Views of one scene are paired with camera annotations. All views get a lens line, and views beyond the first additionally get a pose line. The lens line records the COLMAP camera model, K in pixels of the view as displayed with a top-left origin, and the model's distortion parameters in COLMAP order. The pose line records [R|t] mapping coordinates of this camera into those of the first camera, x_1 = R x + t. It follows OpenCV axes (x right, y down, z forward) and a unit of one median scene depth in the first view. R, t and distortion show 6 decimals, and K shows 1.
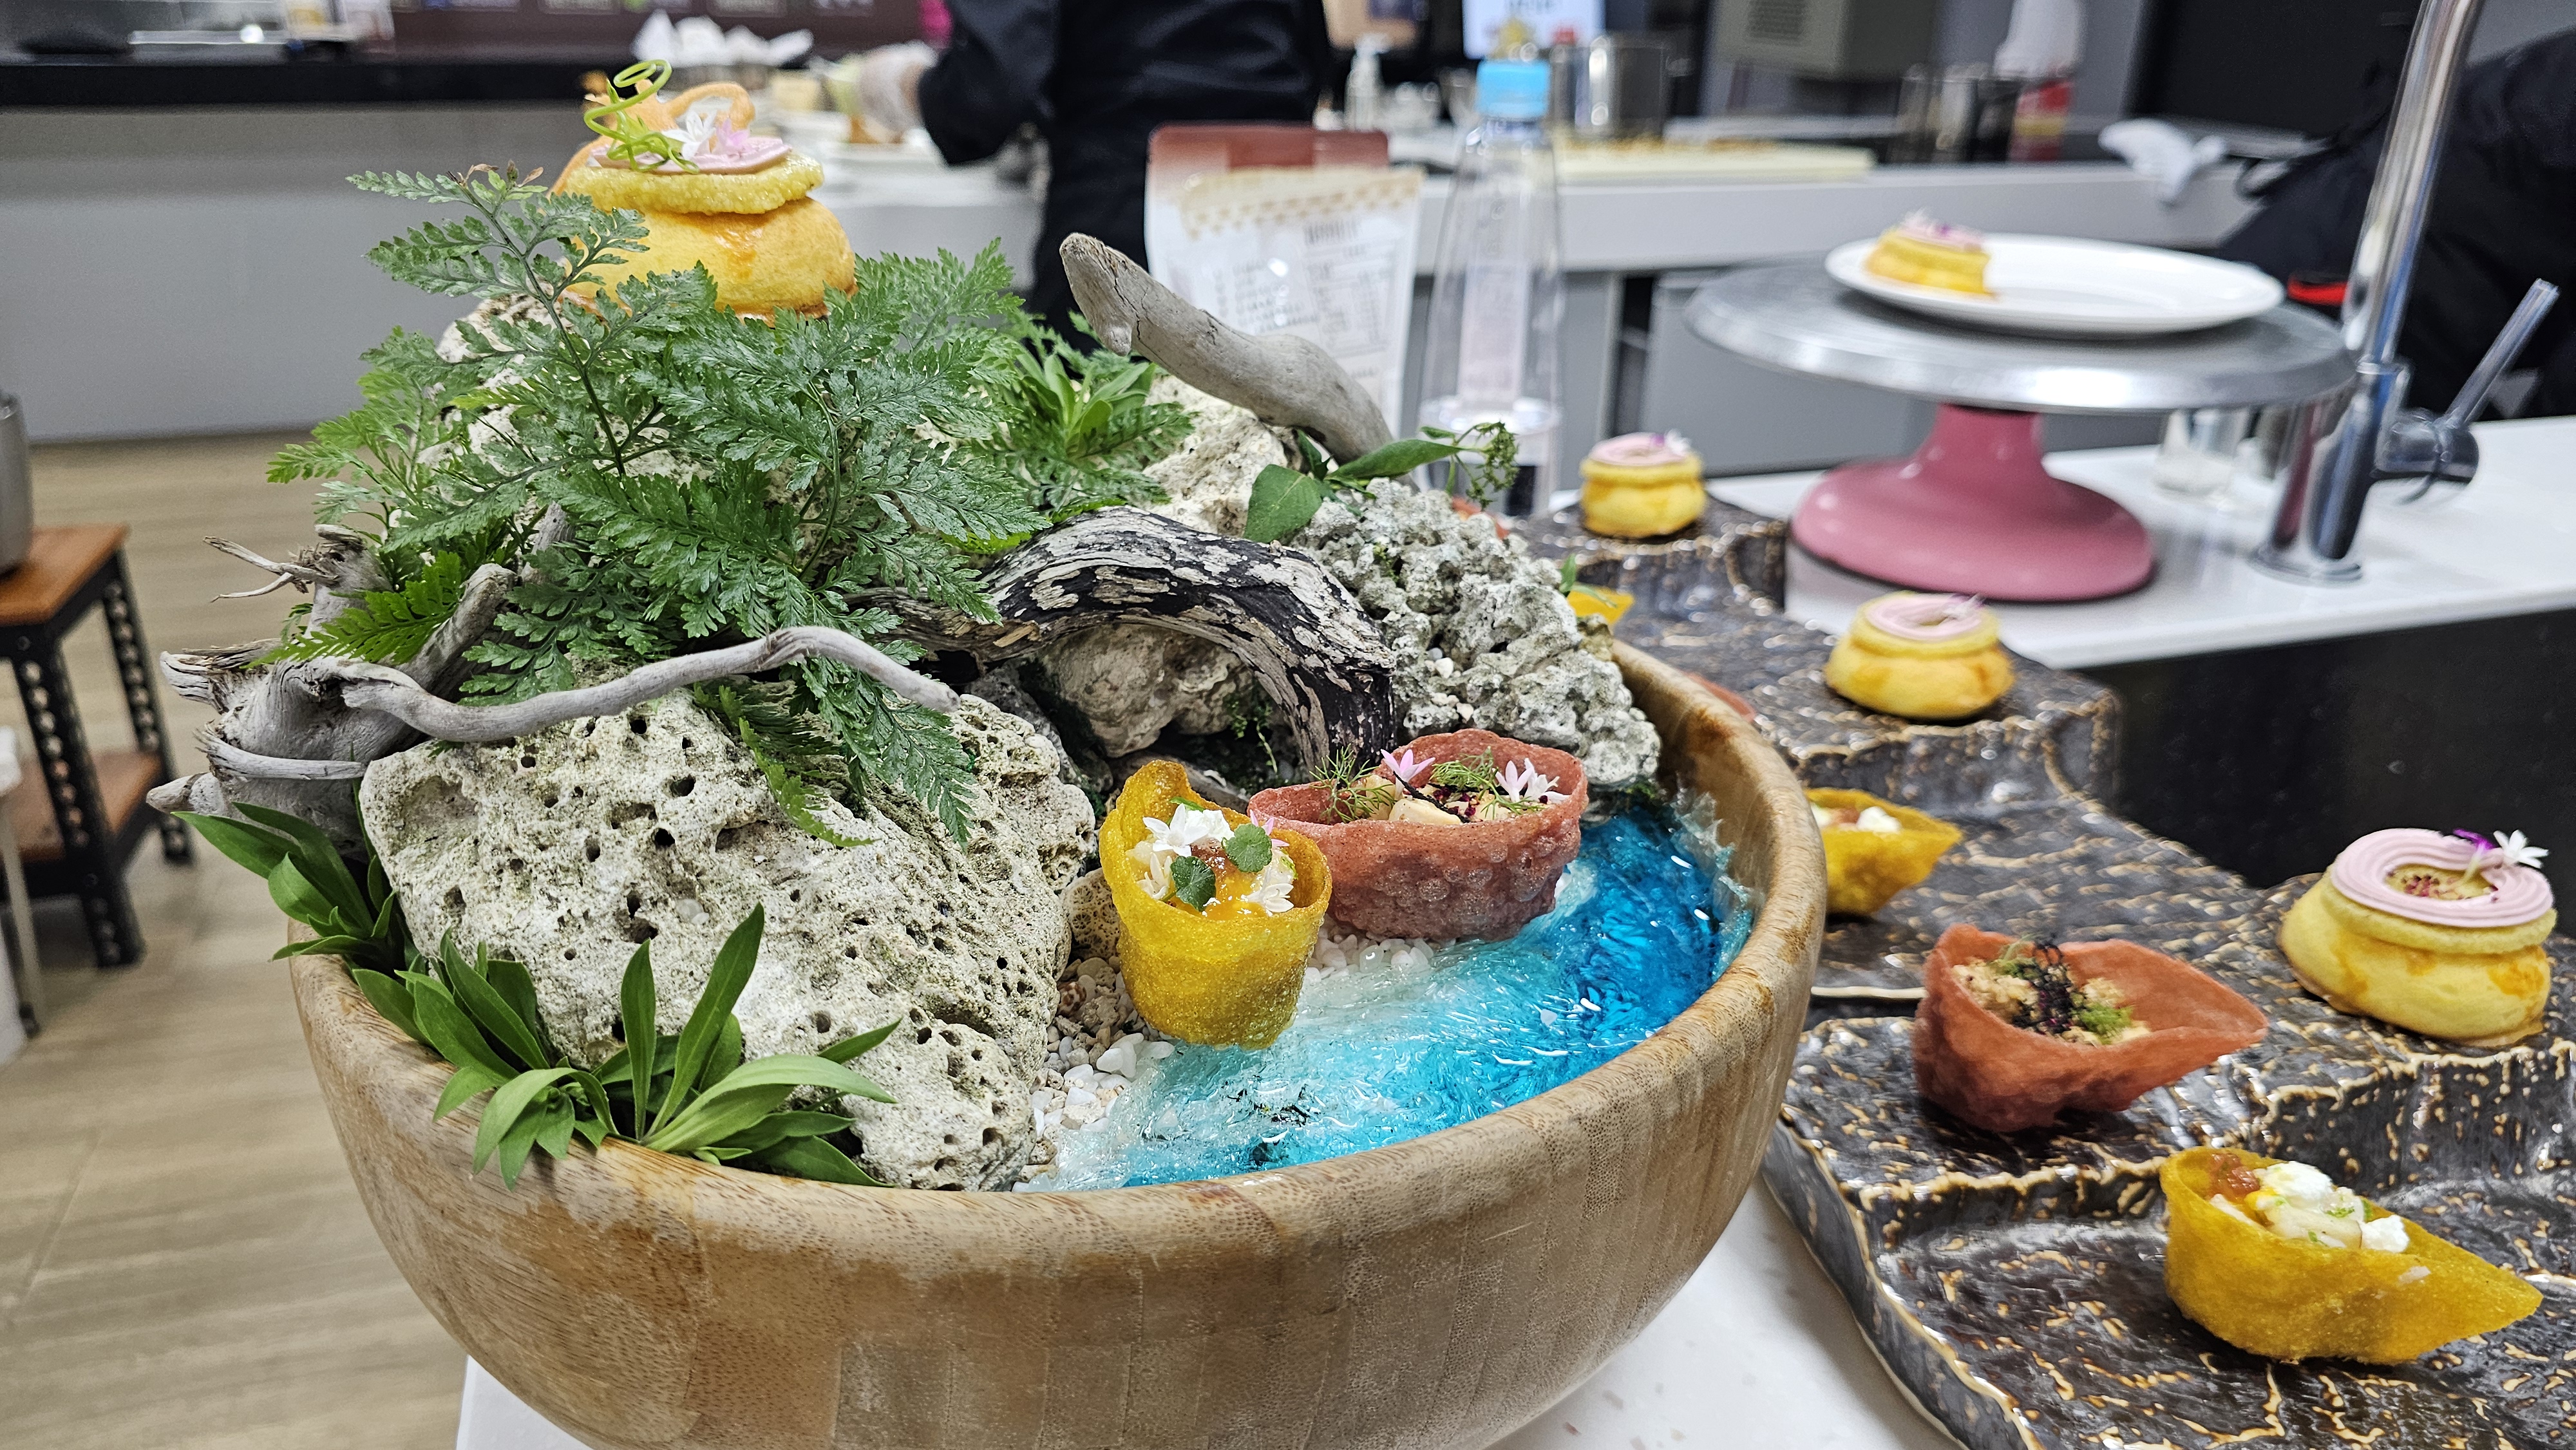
lens RADIAL K [[1797.5, 0, 1267.1], [0, 1797.5, 717.2], [0, 0, 1]] dist [0.011445, -0.031264]
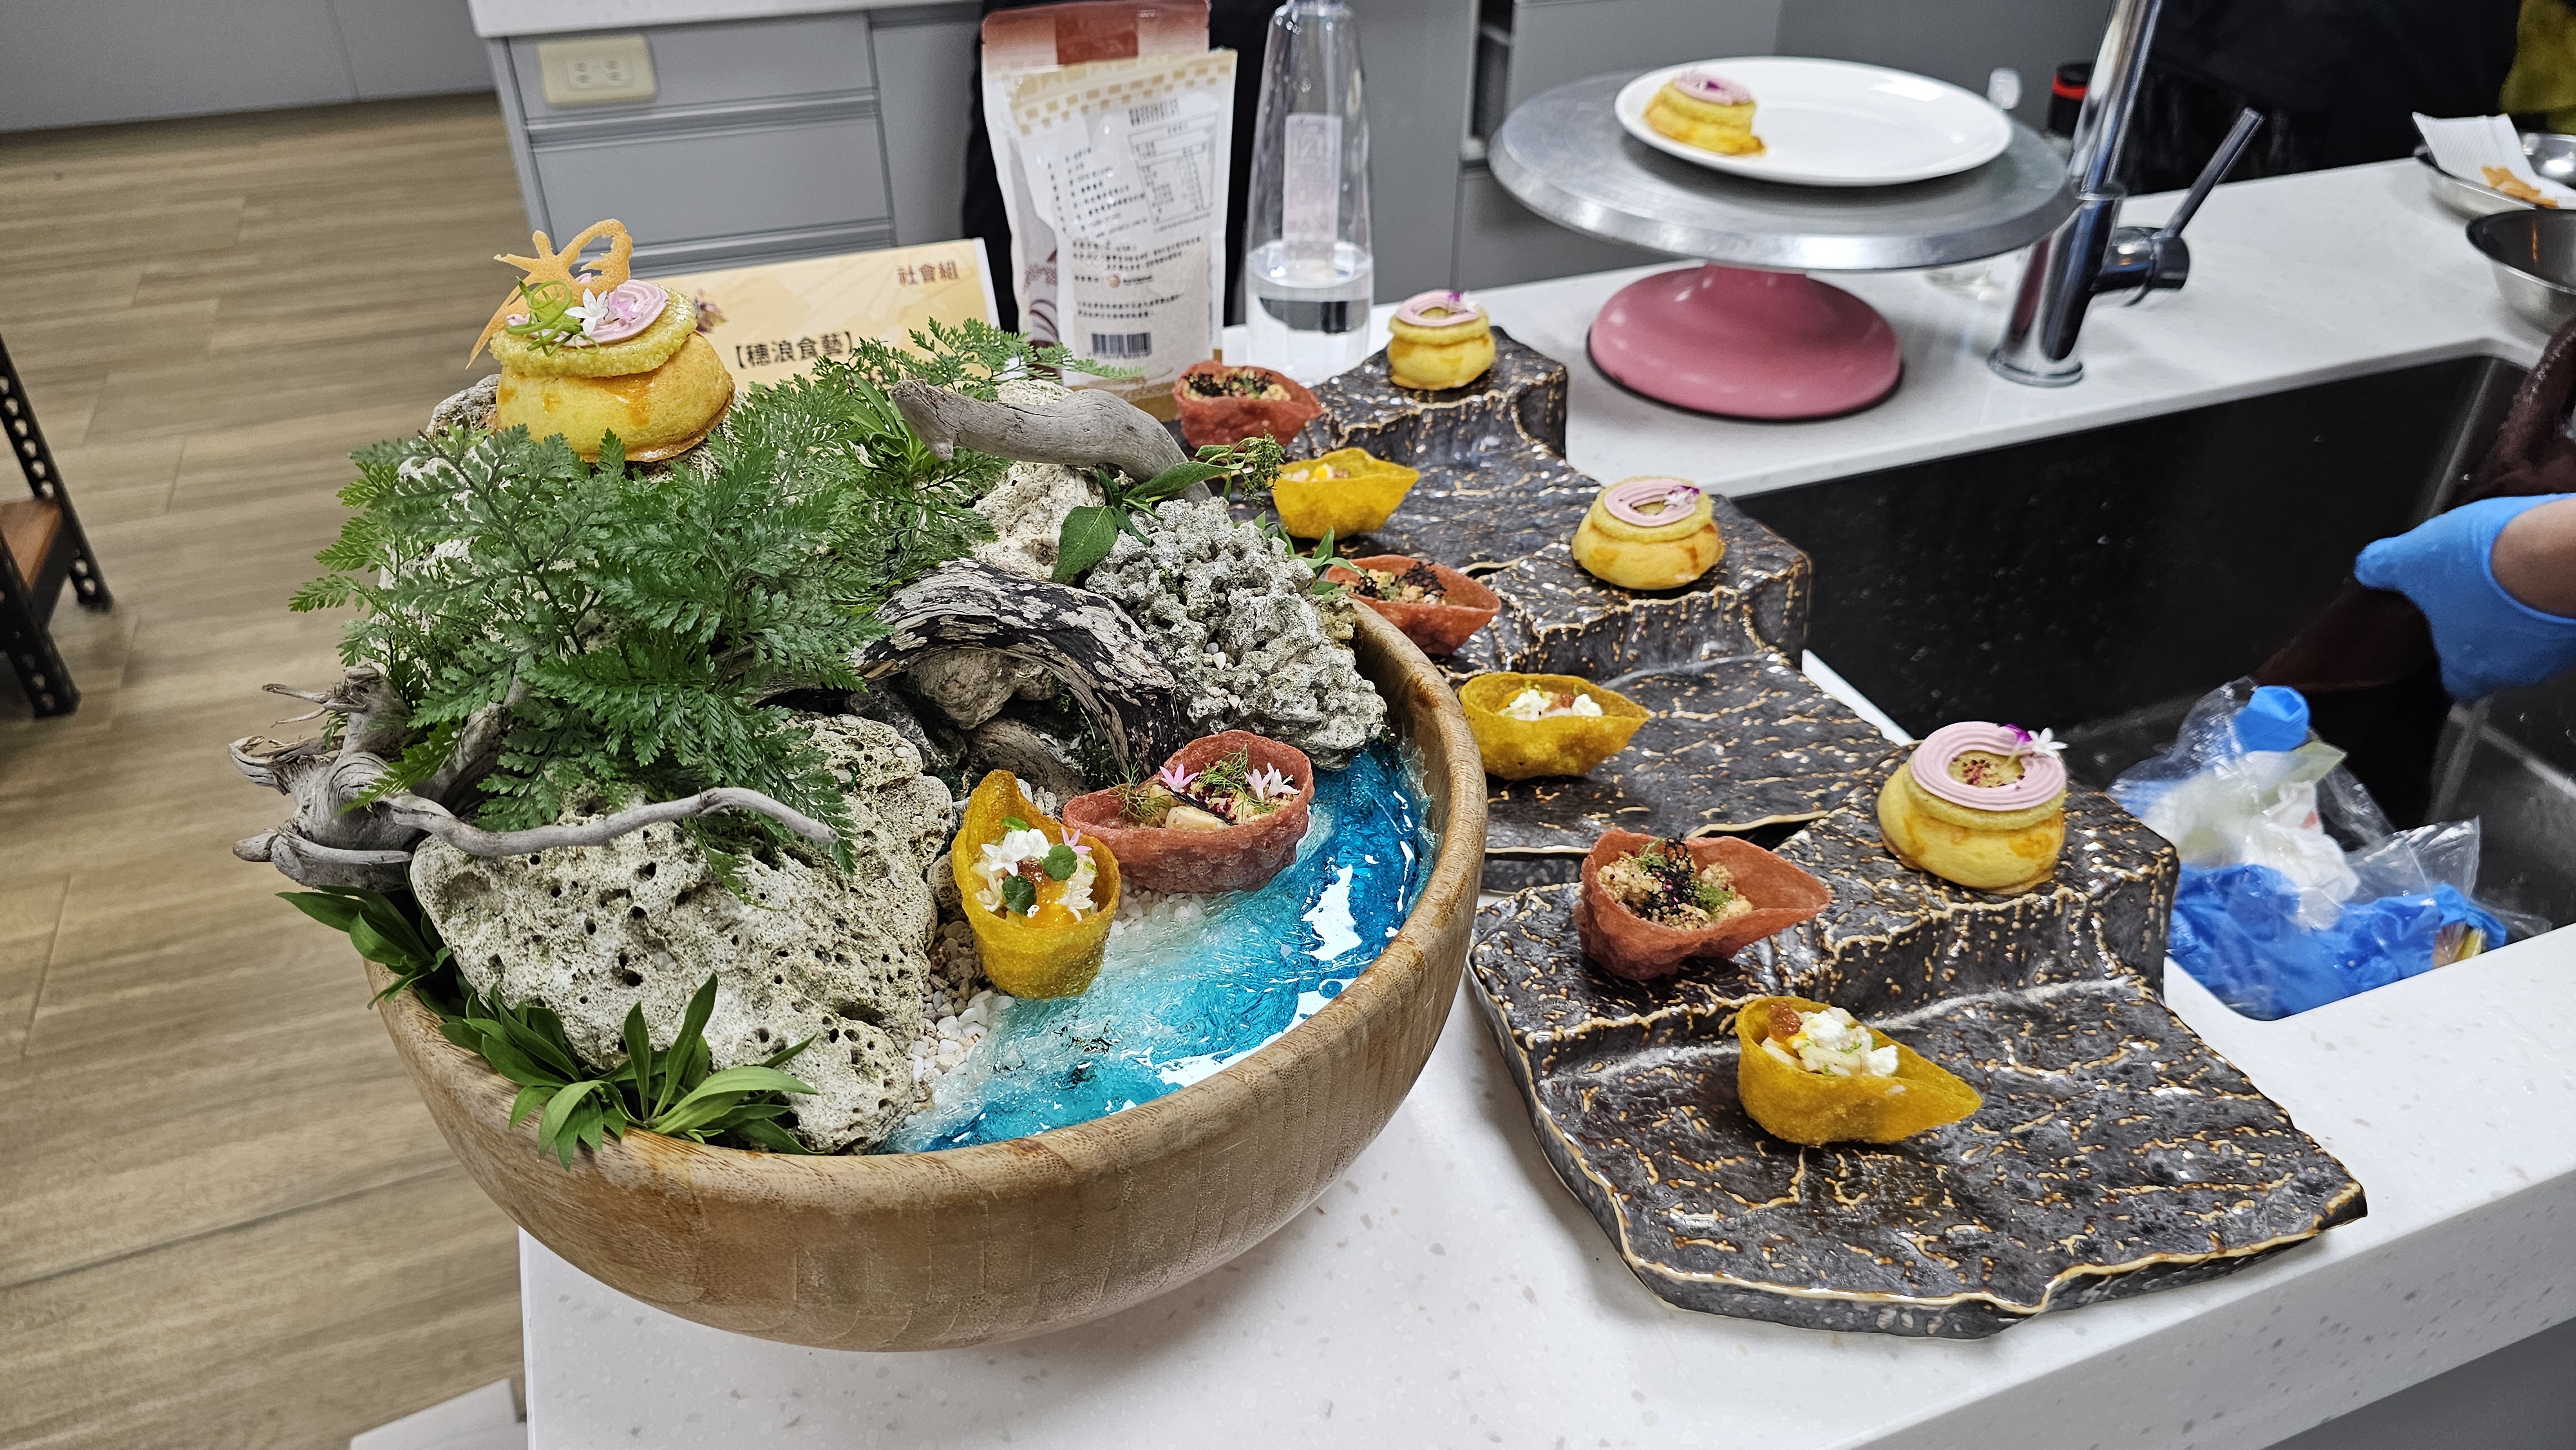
lens RADIAL K [[1797.5, 0, 1267.4], [0, 1797.5, 723.5], [0, 0, 1]] dist [0.011445, -0.031264]
pose [[0.998057, -0.041993, 0.046036, 0.074862], [0.031306, 0.976720, 0.212222, -0.264843], [-0.053877, -0.210368, 0.976137, -0.282190]]
